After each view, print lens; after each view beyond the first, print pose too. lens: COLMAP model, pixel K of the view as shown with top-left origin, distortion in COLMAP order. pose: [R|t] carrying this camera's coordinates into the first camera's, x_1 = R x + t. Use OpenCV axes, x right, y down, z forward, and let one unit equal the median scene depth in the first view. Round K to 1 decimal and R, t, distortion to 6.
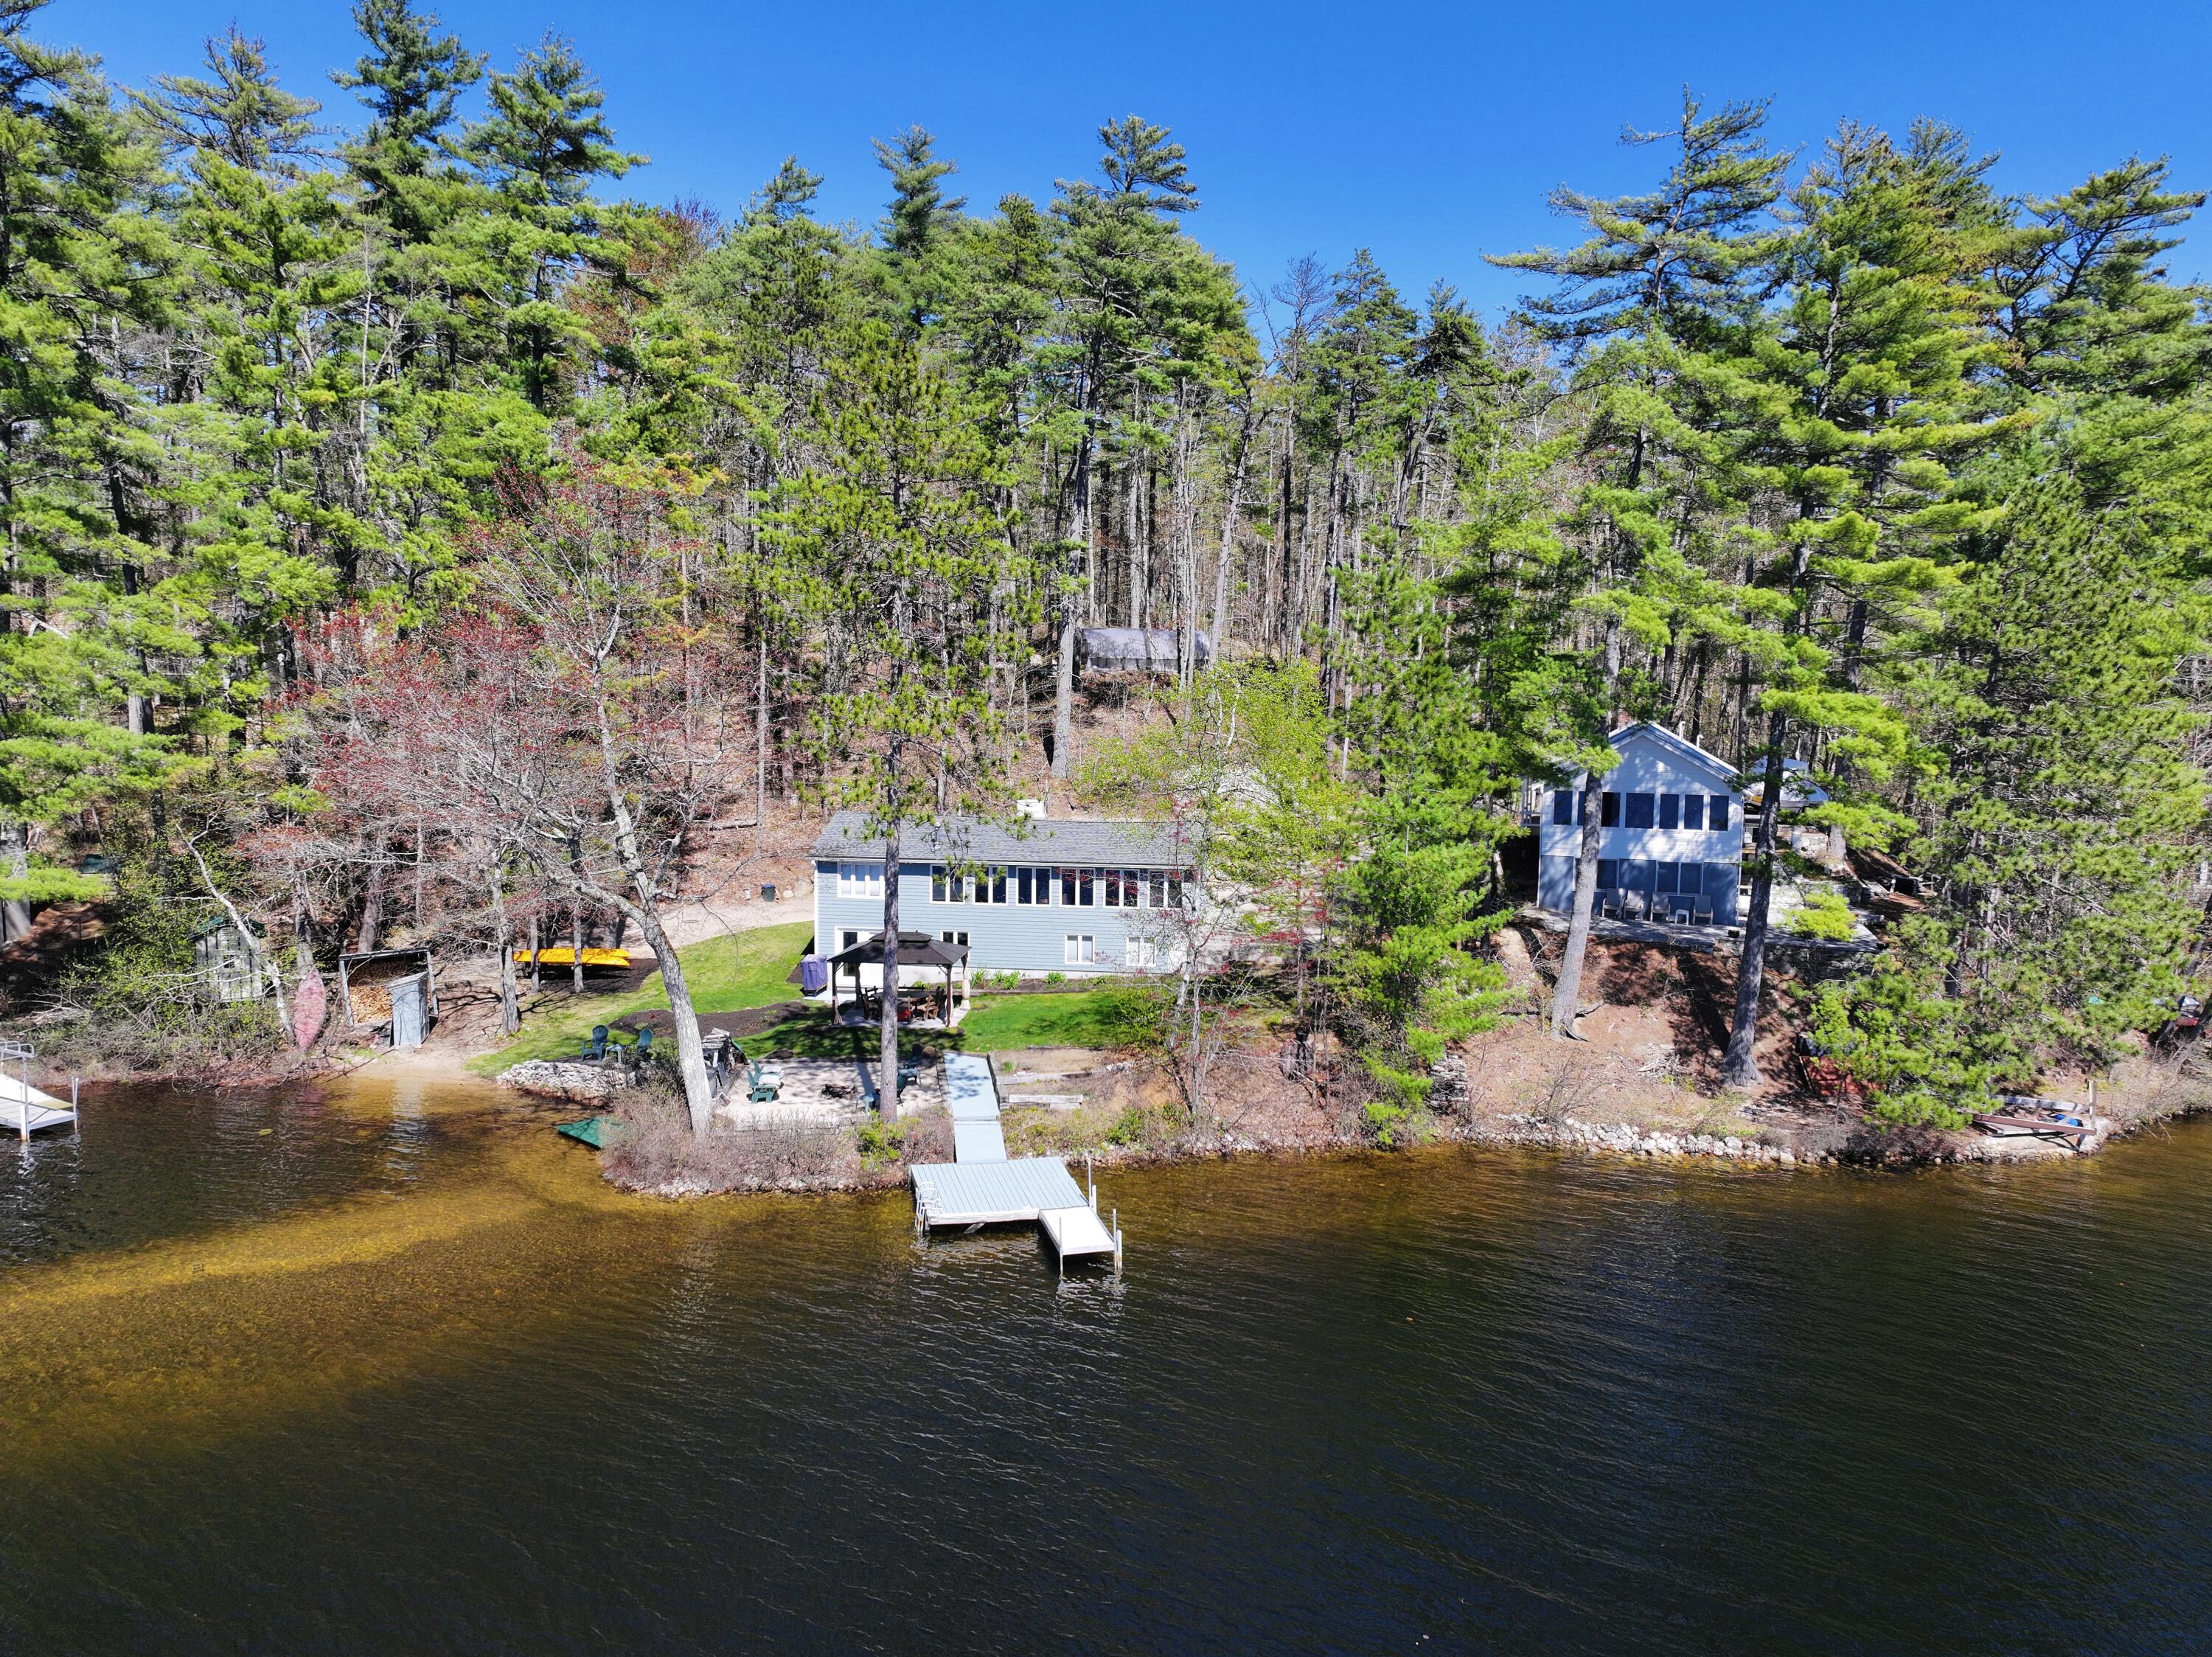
lens RADIAL K [[1552.3, 0, 1106.0], [0, 1552.3, 828.5], [0, 0, 1]] dist [0.064708, -0.000079]
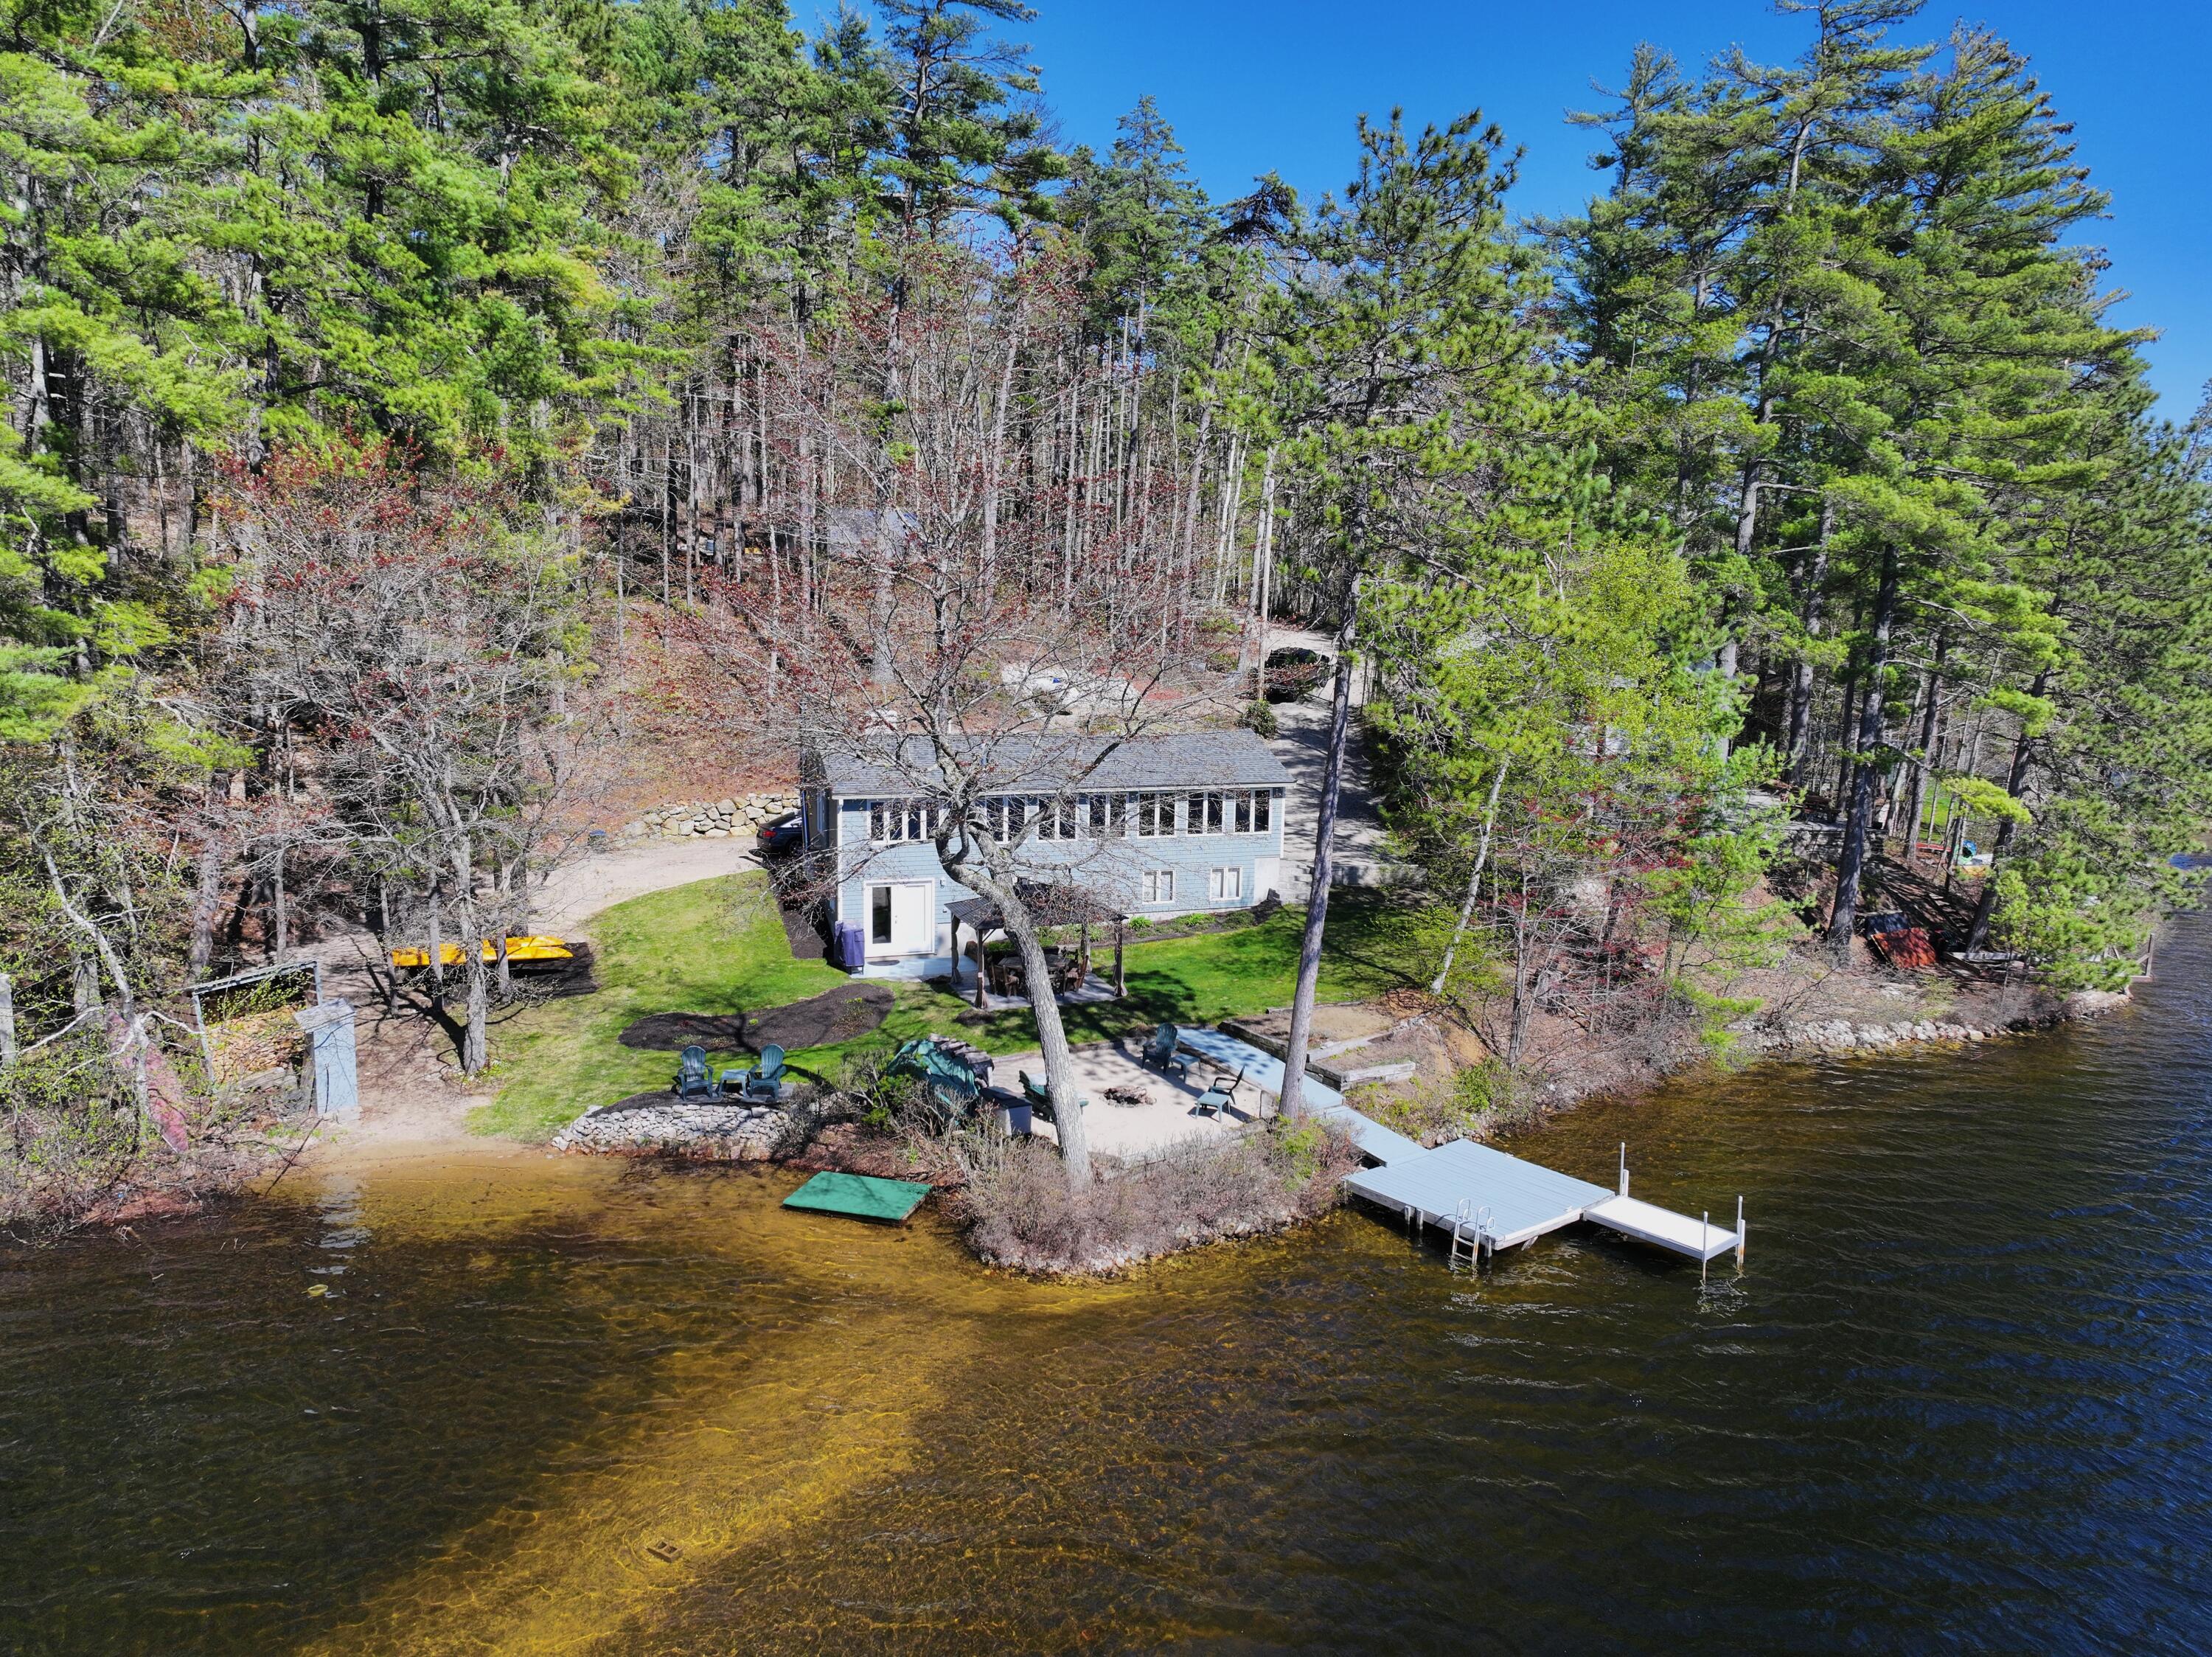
lens RADIAL K [[1552.3, 0, 1106.0], [0, 1552.3, 828.5], [0, 0, 1]] dist [0.064708, -0.000079]
pose [[0.887827, -0.057766, 0.456538, -0.513642], [0.031668, 0.997408, 0.064617, -0.009639], [-0.459087, -0.042911, 0.887355, 0.333191]]
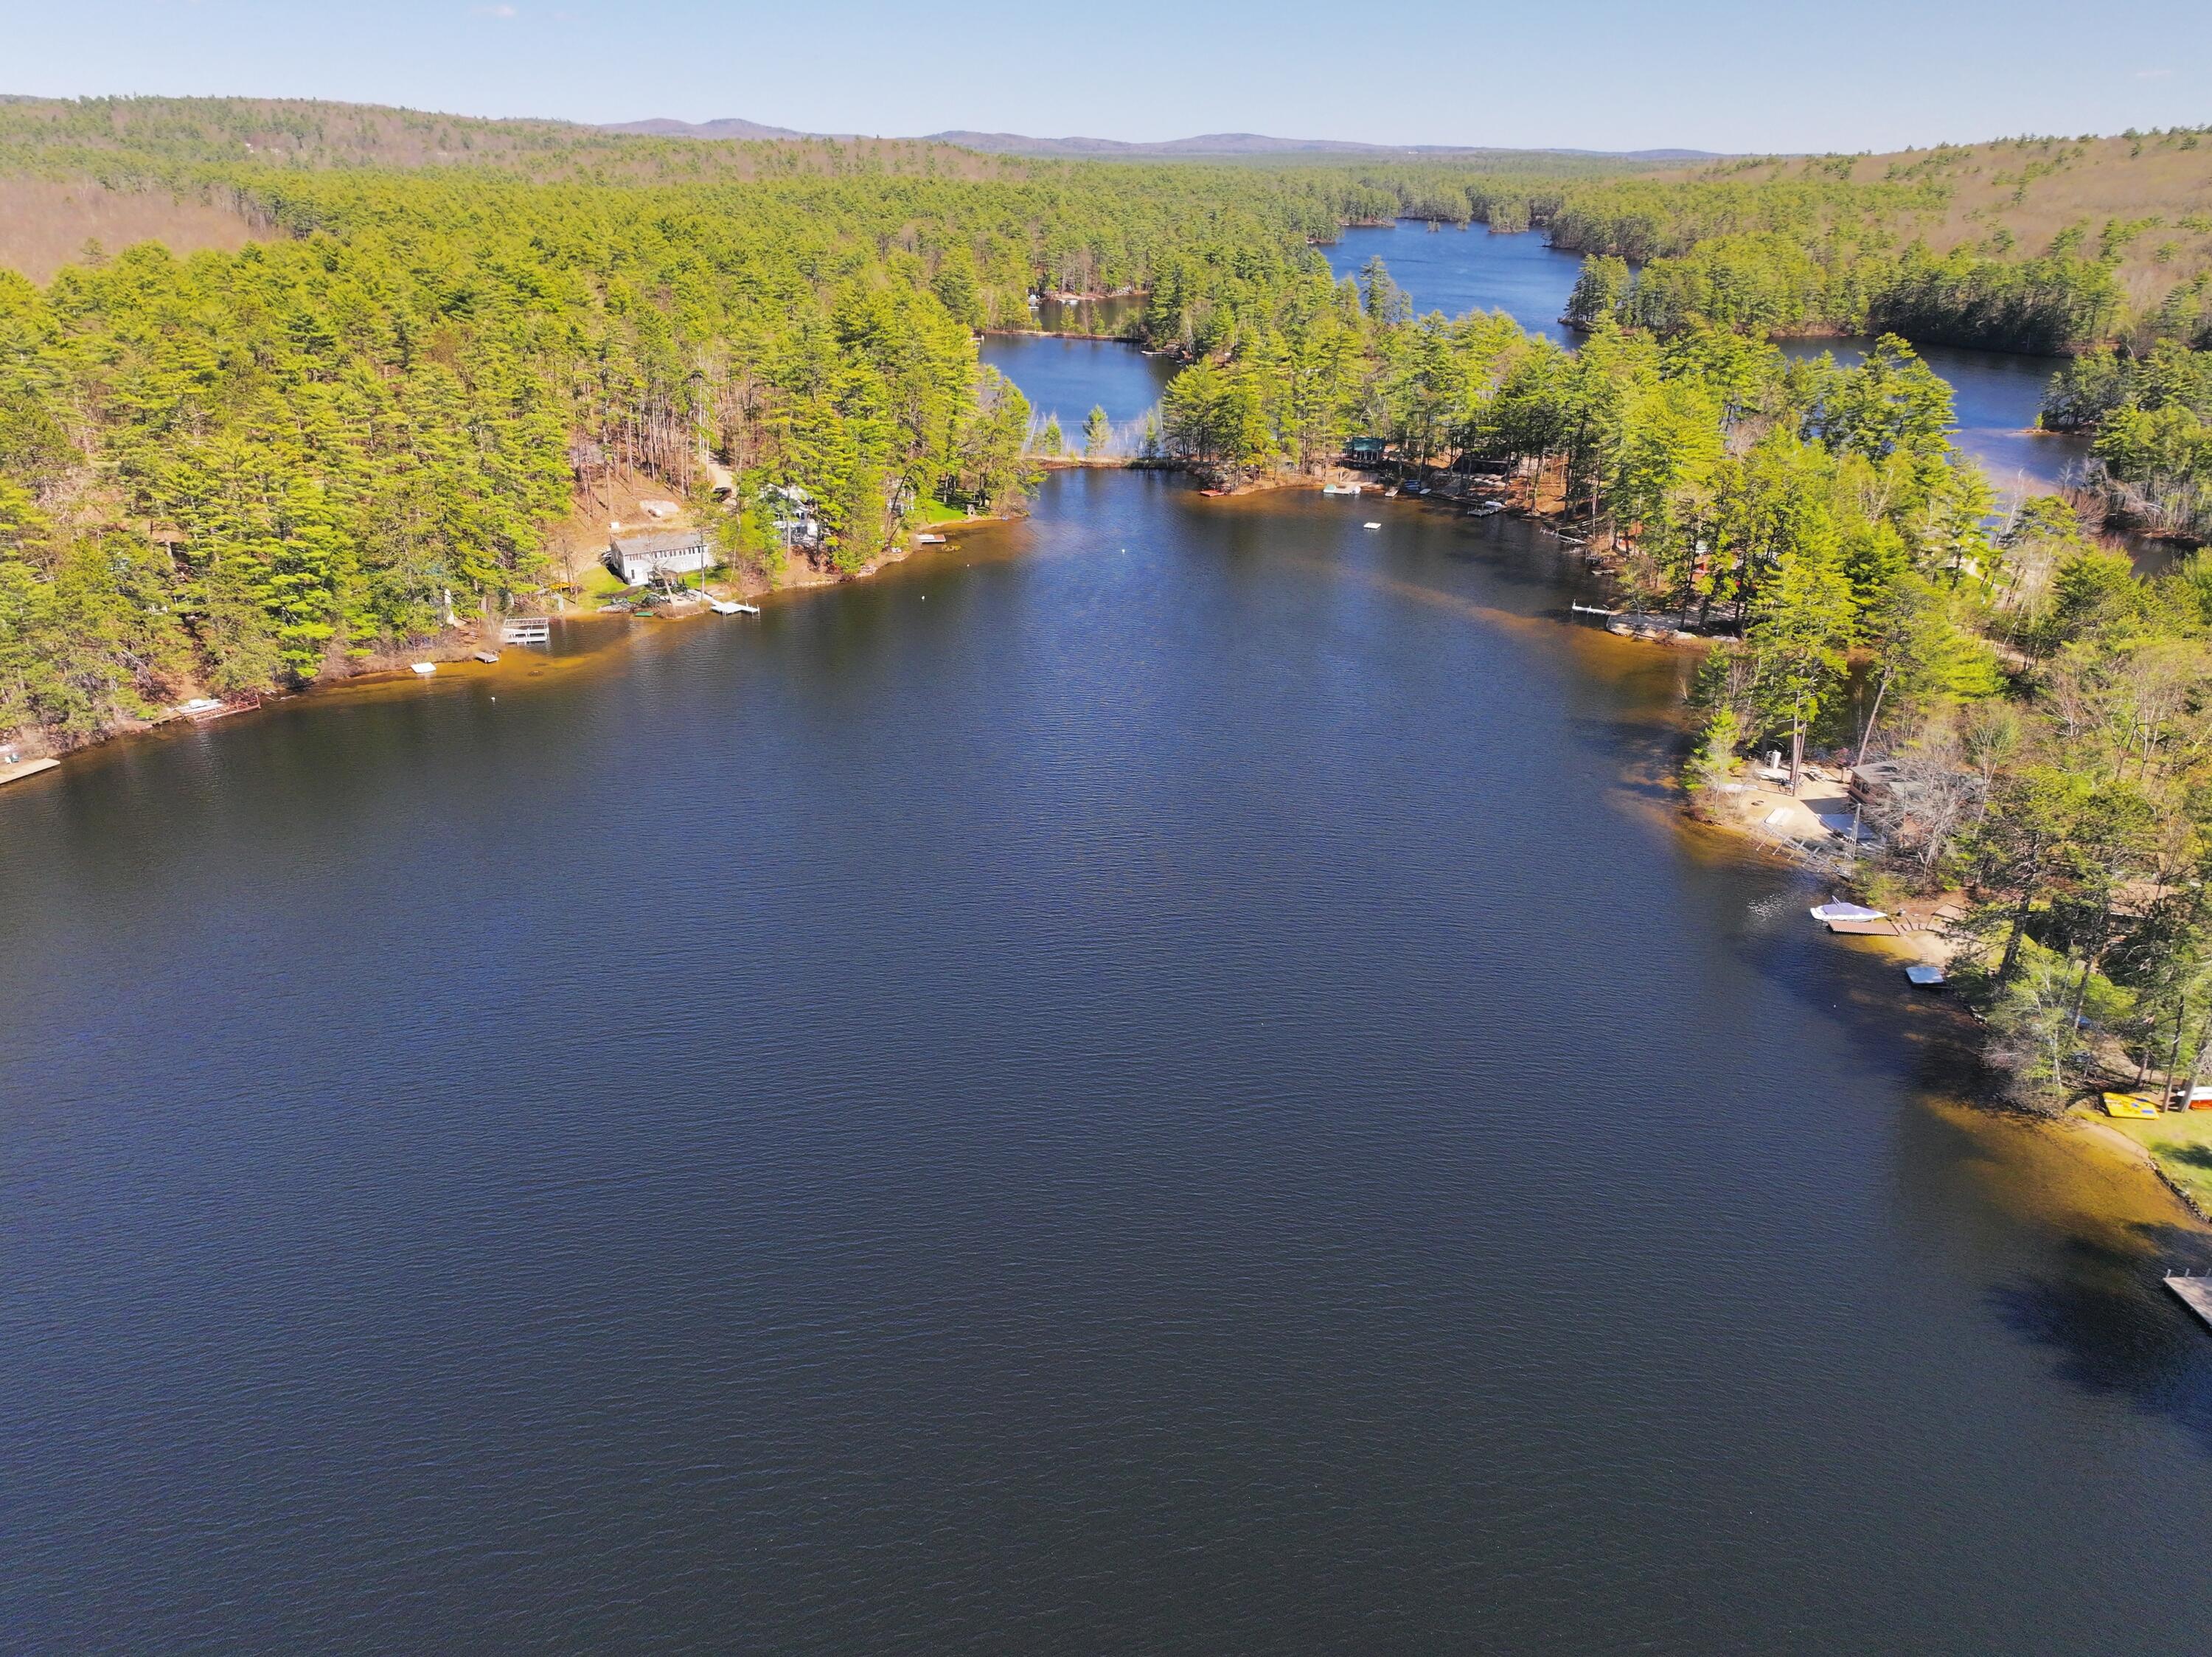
lens RADIAL K [[1552.3, 0, 1106.0], [0, 1552.3, 828.5], [0, 0, 1]] dist [0.064708, -0.000079]
pose [[0.739414, -0.269640, 0.616897, -2.564403], [0.061060, 0.939376, 0.337407, -0.797538], [-0.670477, -0.211816, 0.711052, -3.877512]]
